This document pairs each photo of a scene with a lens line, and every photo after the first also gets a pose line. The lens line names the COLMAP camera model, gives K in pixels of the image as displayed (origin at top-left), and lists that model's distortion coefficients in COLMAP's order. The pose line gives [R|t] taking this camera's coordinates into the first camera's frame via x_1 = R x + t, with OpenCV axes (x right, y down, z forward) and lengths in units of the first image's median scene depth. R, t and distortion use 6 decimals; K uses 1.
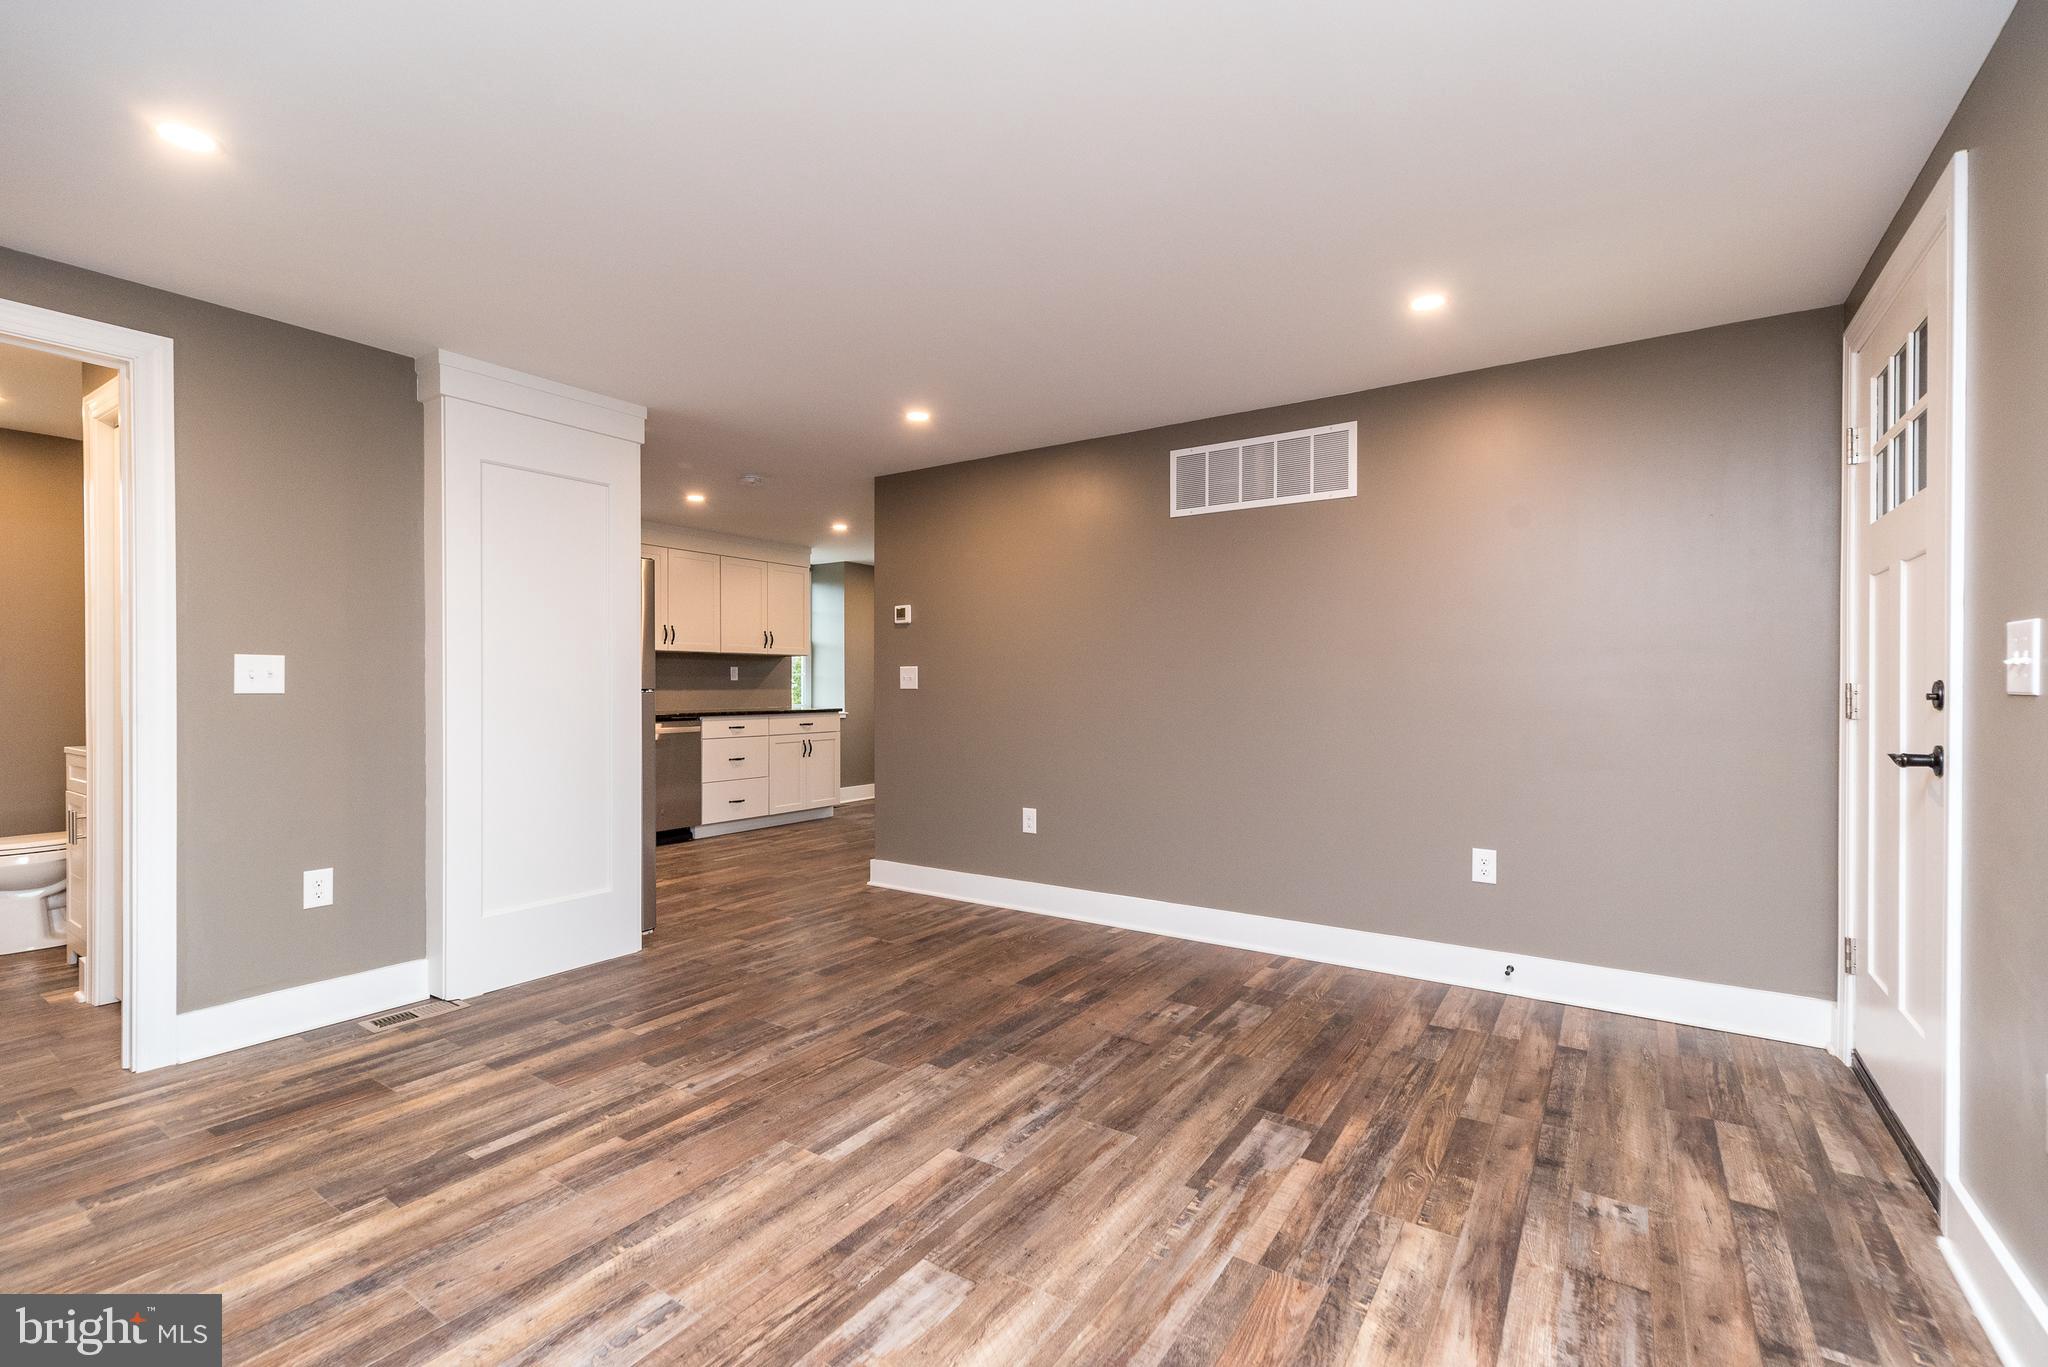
lens RADIAL K [[889.8, 0, 1025.0], [0, 889.8, 679.1], [0, 0, 1]] dist [0.007905, -0.000490]
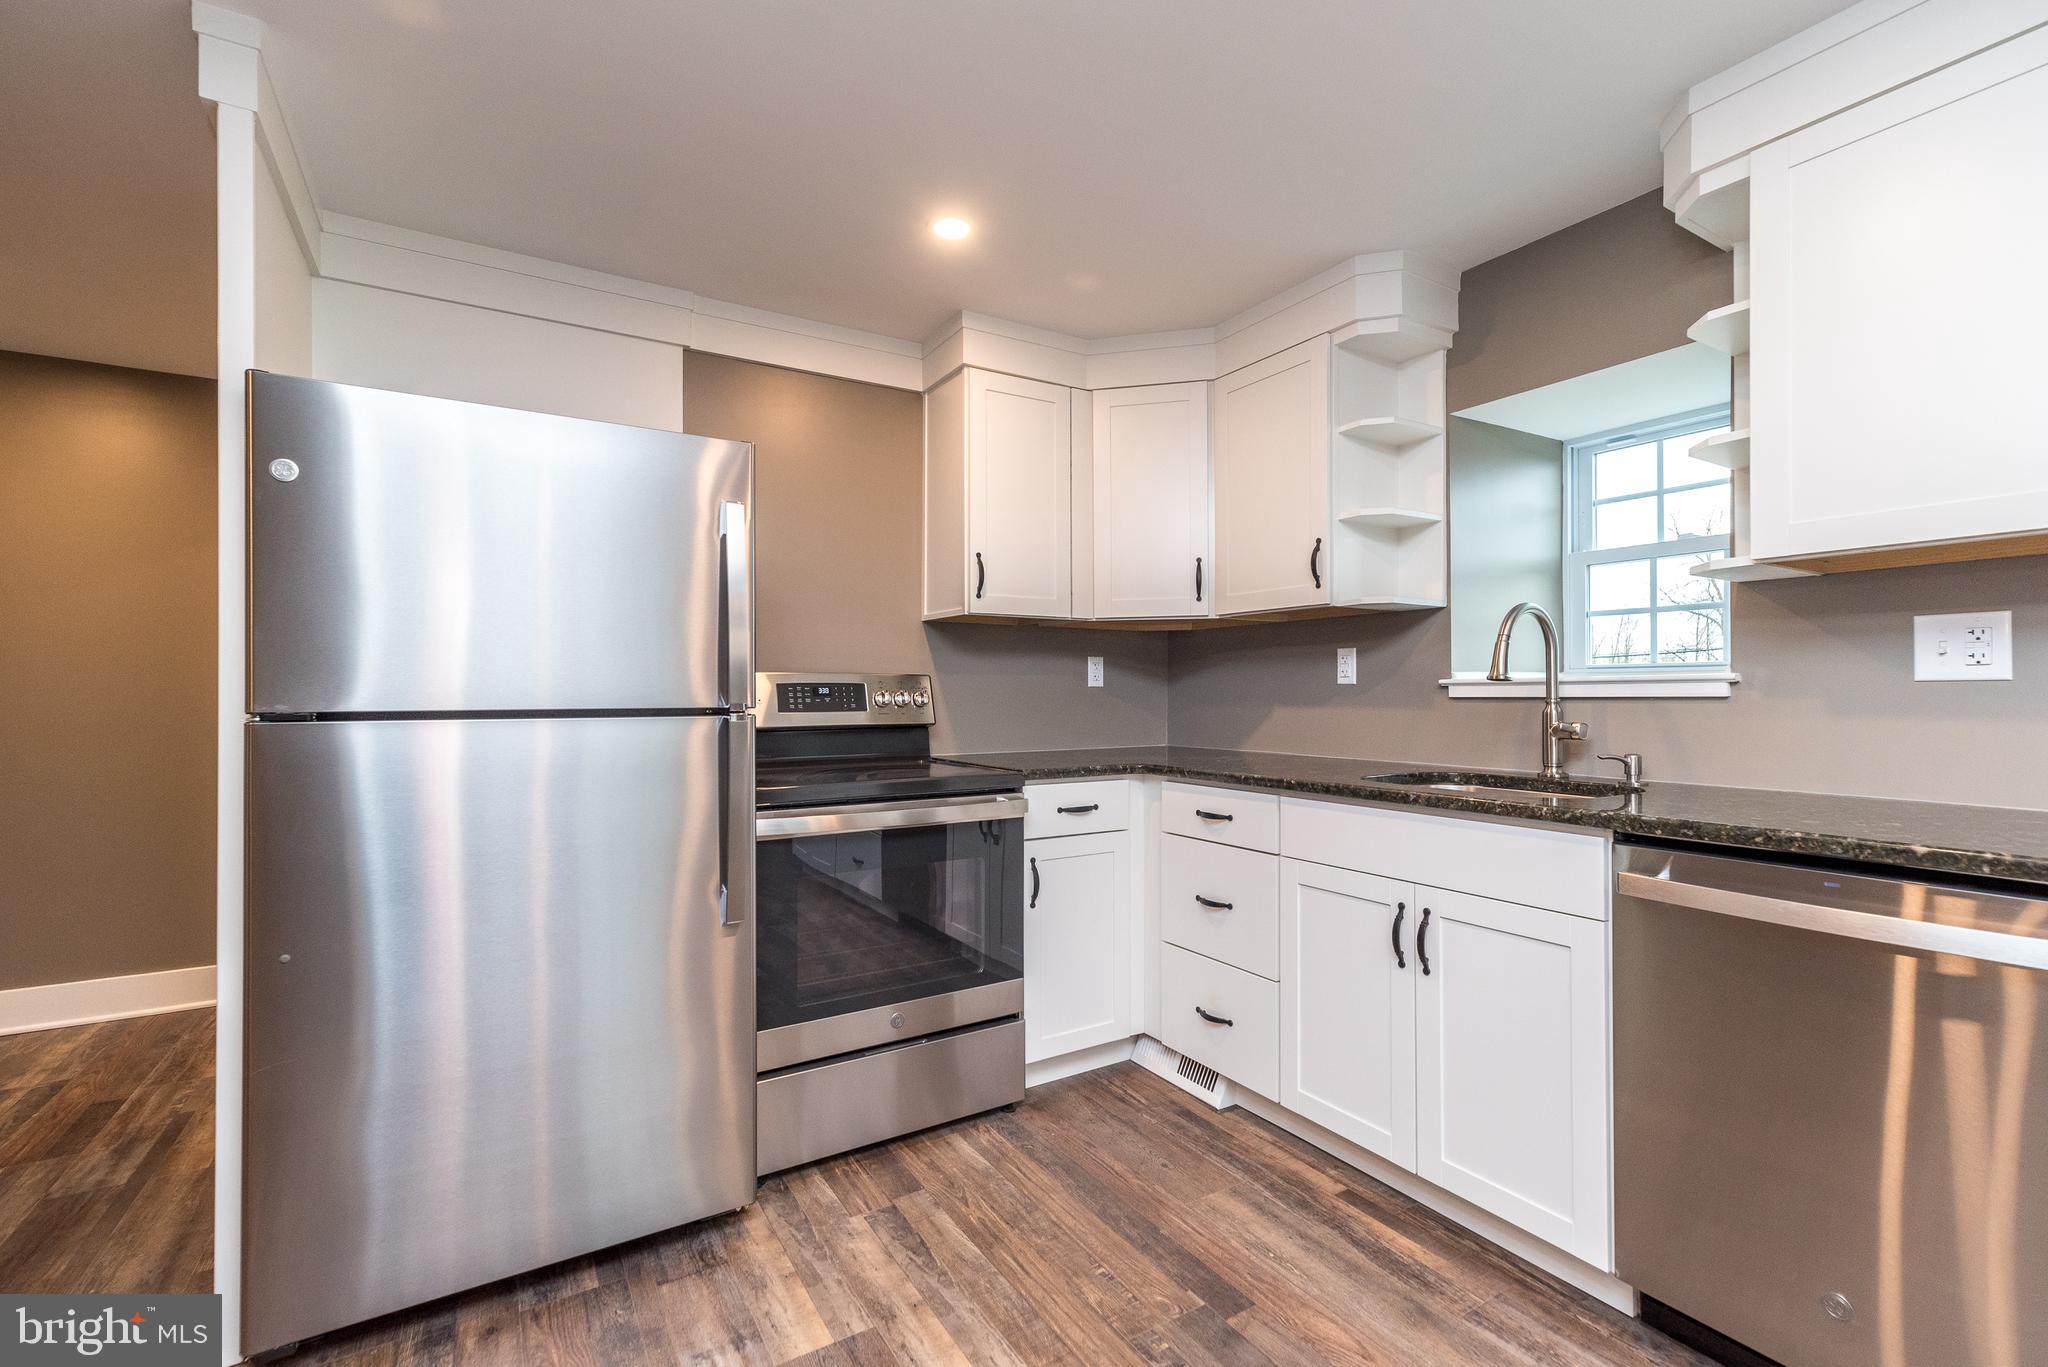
lens RADIAL K [[889.8, 0, 1021.9], [0, 889.8, 690.2], [0, 0, 1]] dist [0.007905, -0.000490]
pose [[-0.417243, -0.002902, -0.908790, -0.359000], [0.009154, 0.999931, -0.007396, 0.011663], [0.908749, -0.011405, -0.417187, 2.486419]]
